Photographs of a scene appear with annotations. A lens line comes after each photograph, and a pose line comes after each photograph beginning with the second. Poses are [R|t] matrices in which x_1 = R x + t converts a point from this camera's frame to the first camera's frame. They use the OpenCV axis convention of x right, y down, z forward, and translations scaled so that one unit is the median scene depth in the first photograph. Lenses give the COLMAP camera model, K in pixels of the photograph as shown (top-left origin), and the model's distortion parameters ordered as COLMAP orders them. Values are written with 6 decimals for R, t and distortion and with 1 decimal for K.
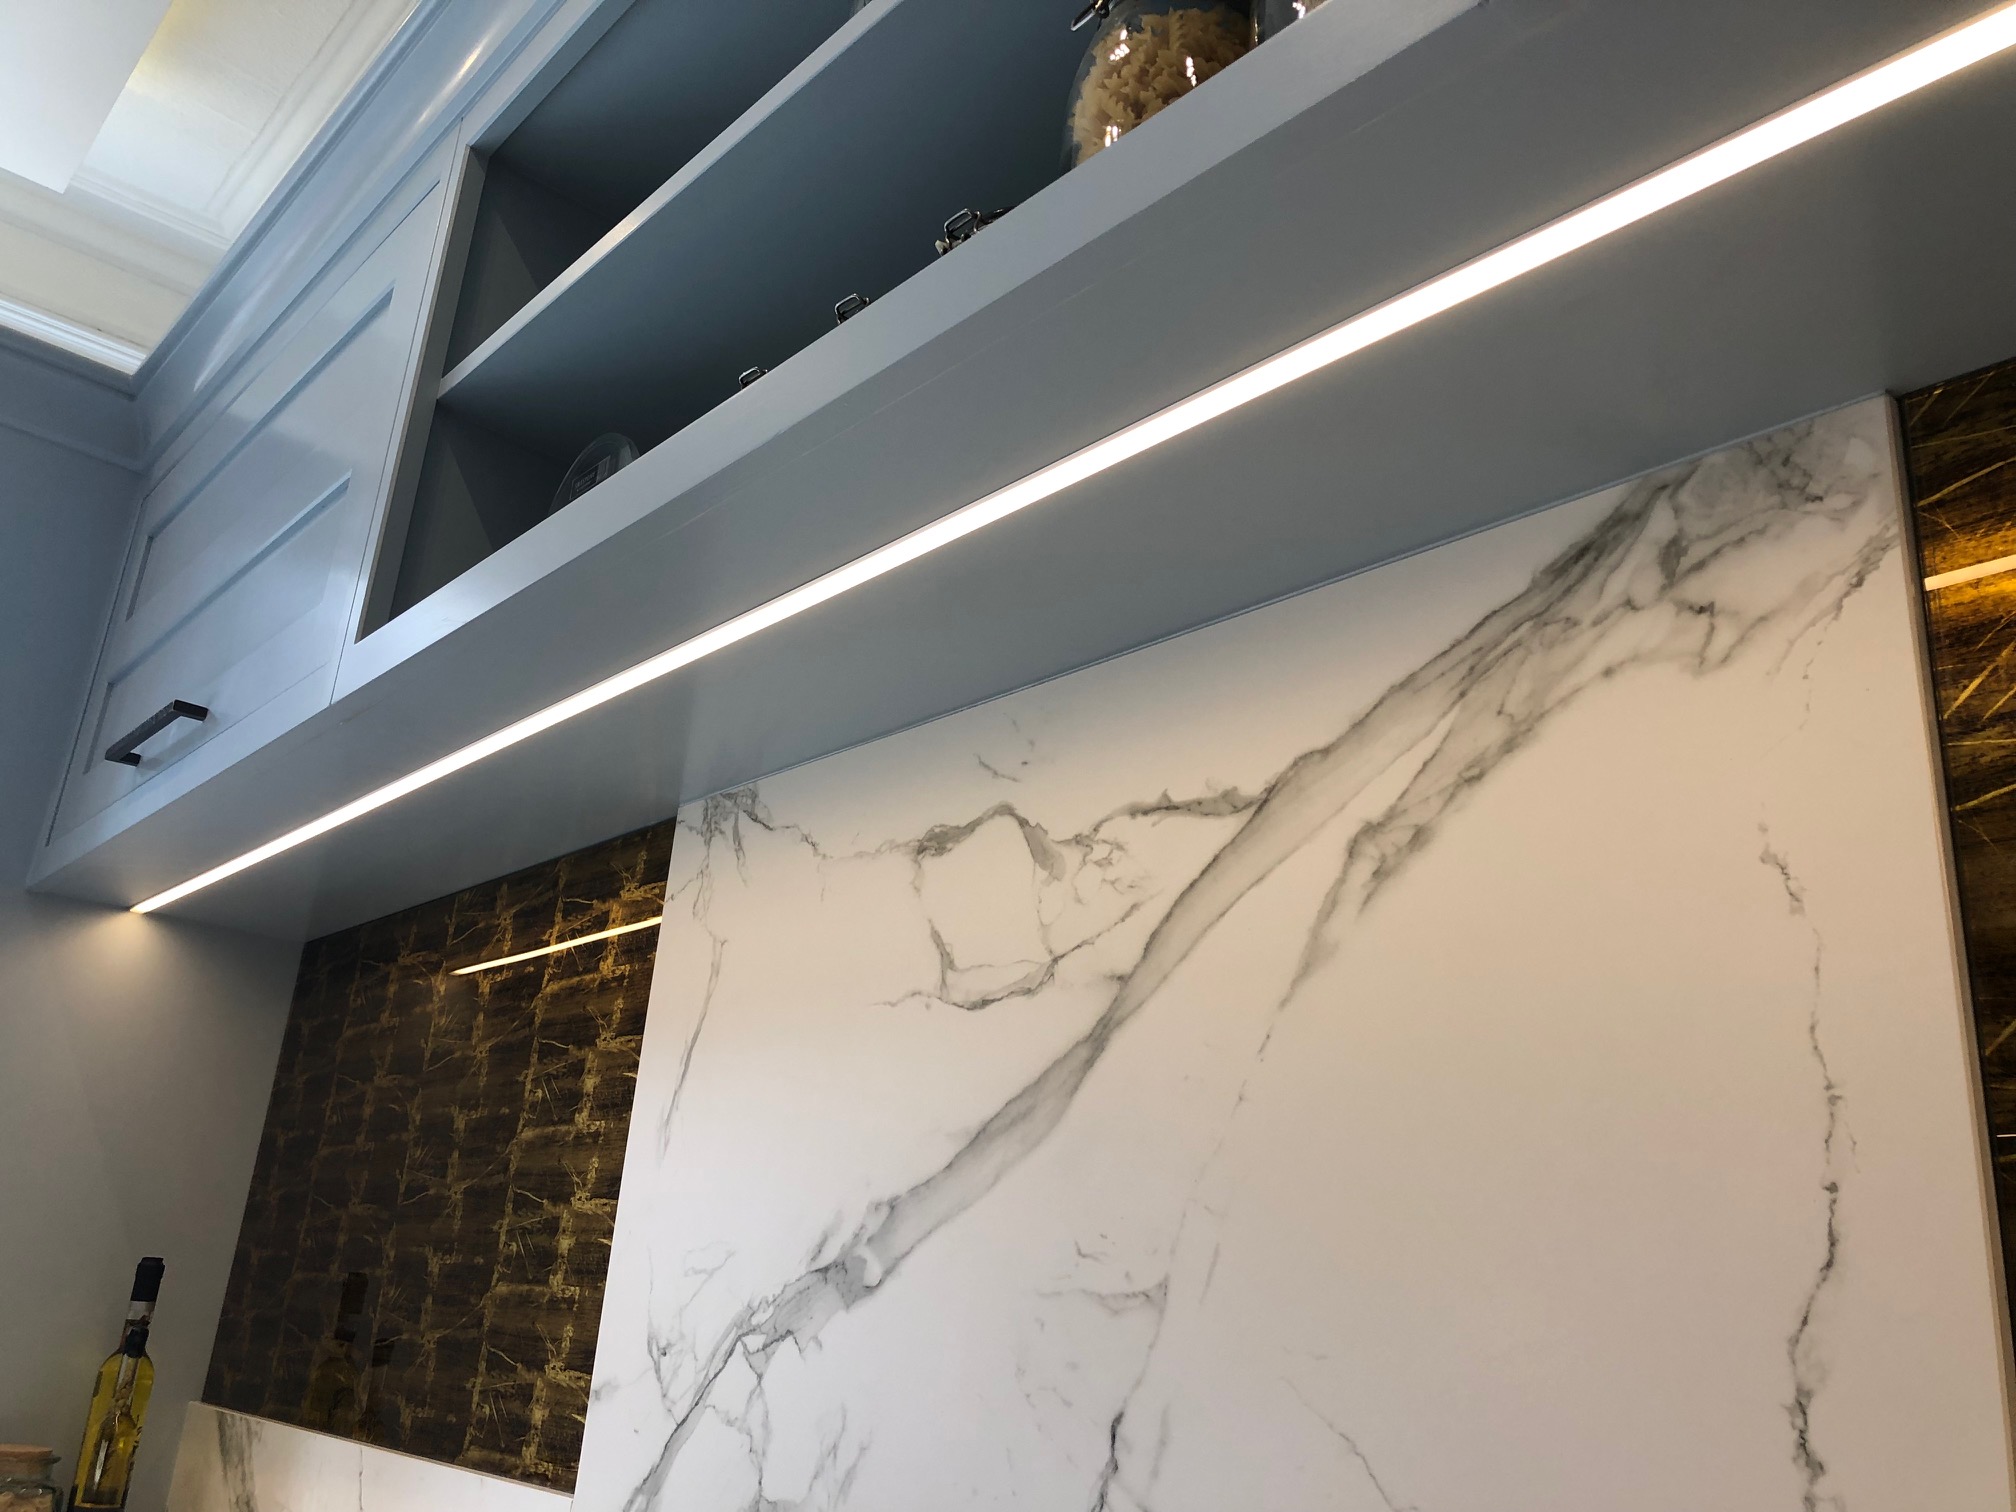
lens RADIAL K [[1650.6, 0, 1024.2], [0, 1650.6, 758.0], [0, 0, 1]] dist [0.010086, 0.000853]
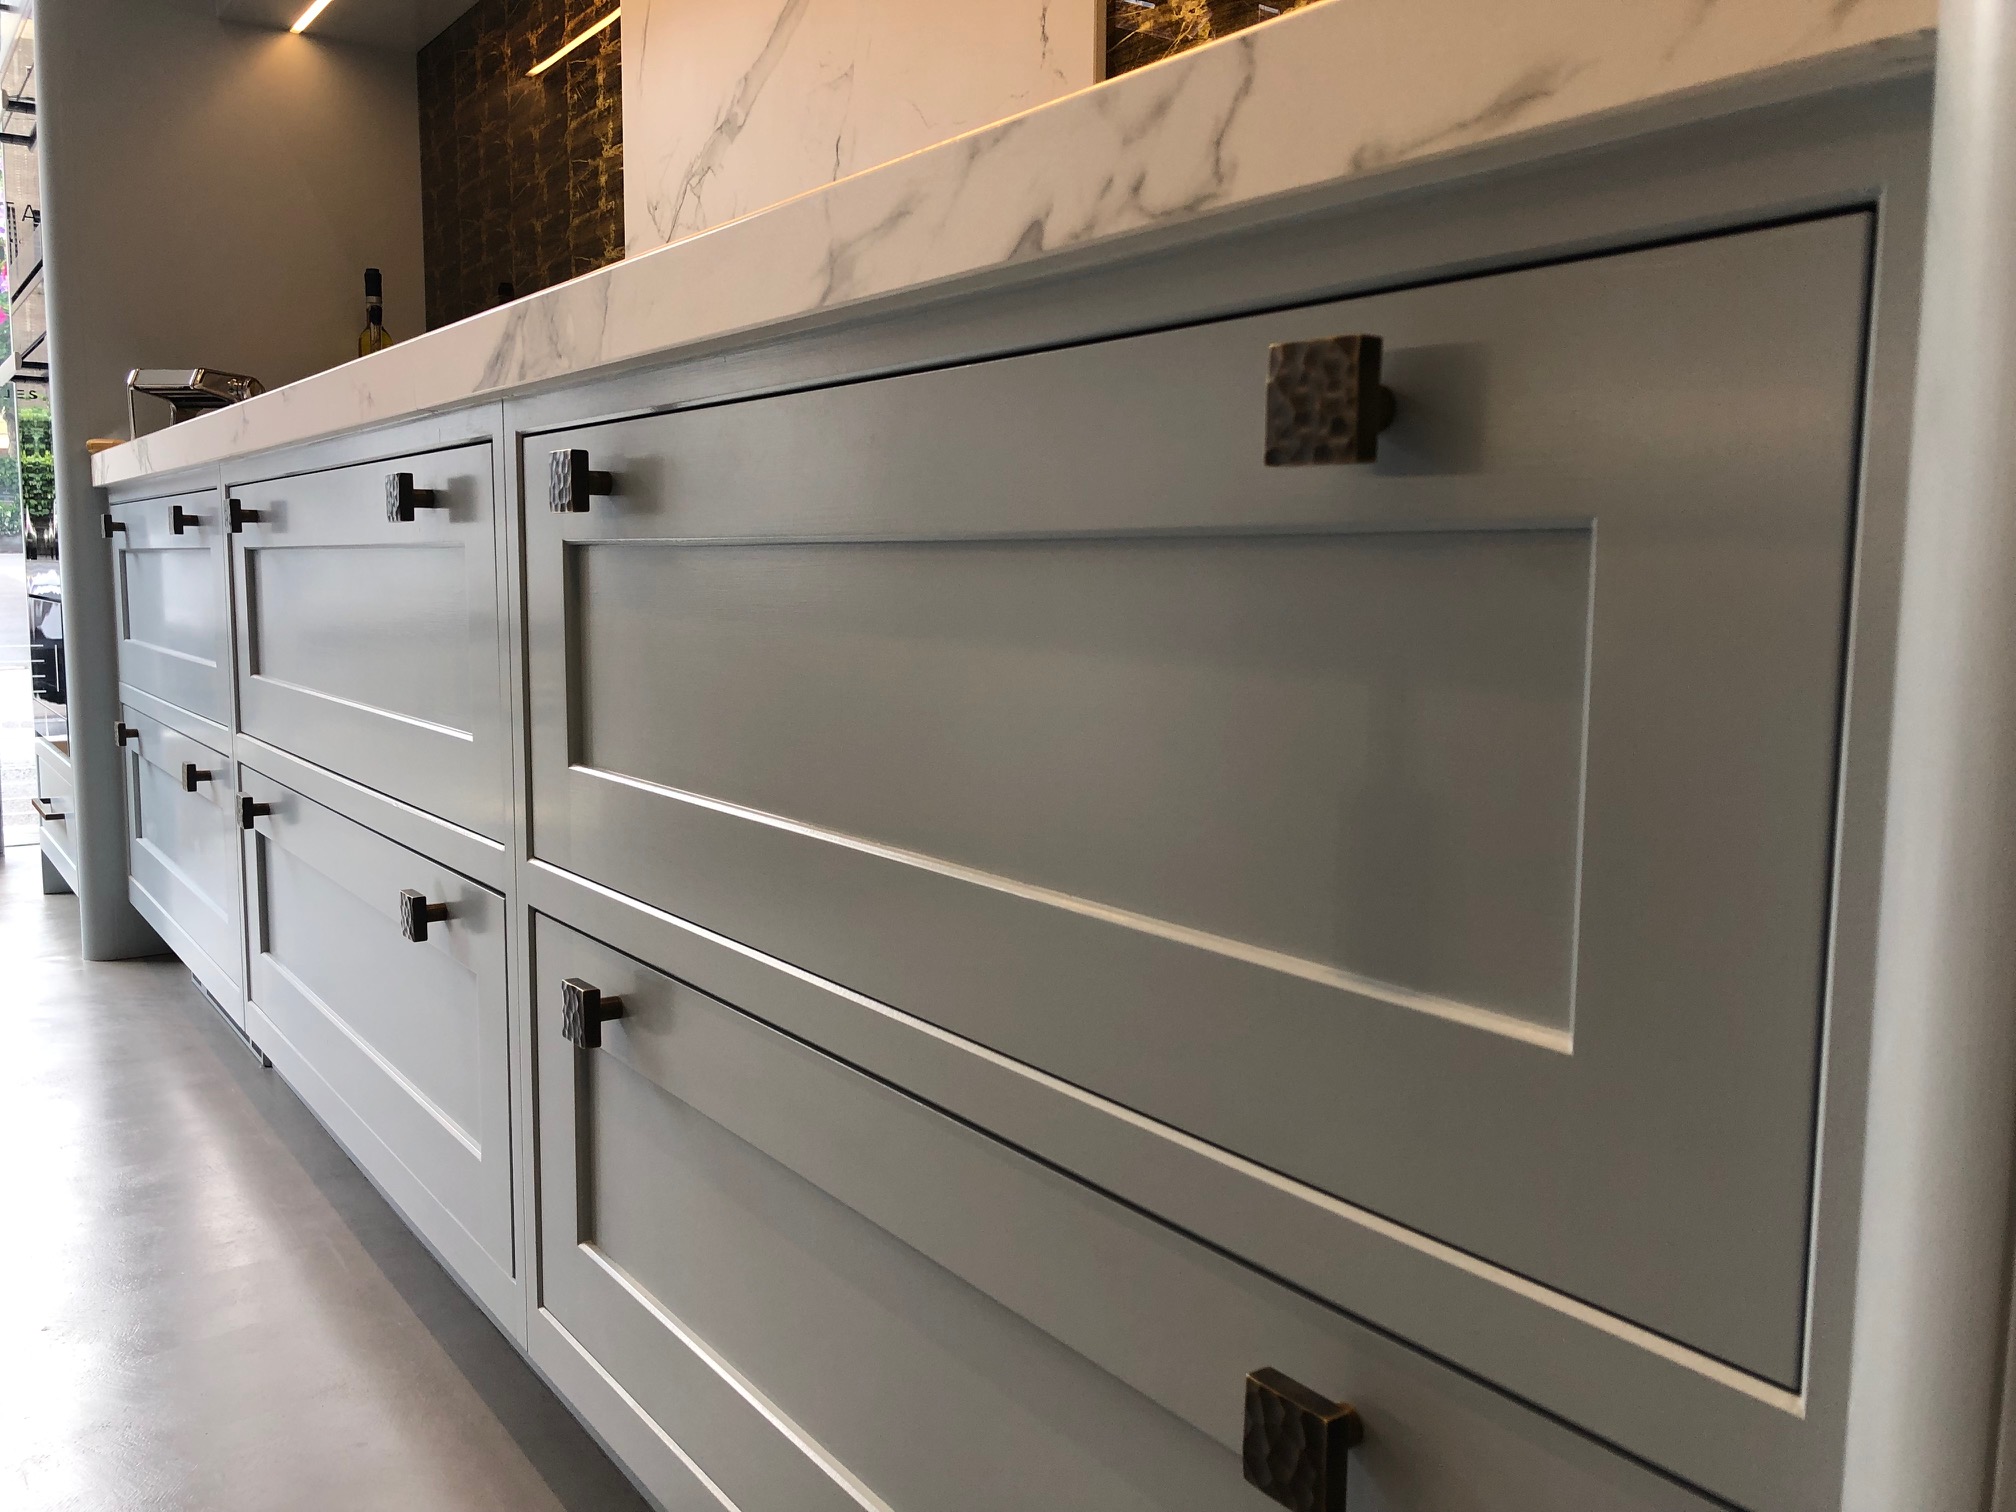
lens RADIAL K [[1650.6, 0, 998.5], [0, 1650.6, 757.6], [0, 0, 1]] dist [0.010086, 0.000853]
pose [[0.990870, -0.051368, -0.124649, 0.297547], [0.100478, 0.897826, 0.428733, 0.150800], [0.089890, -0.437343, 0.894791, -0.710723]]
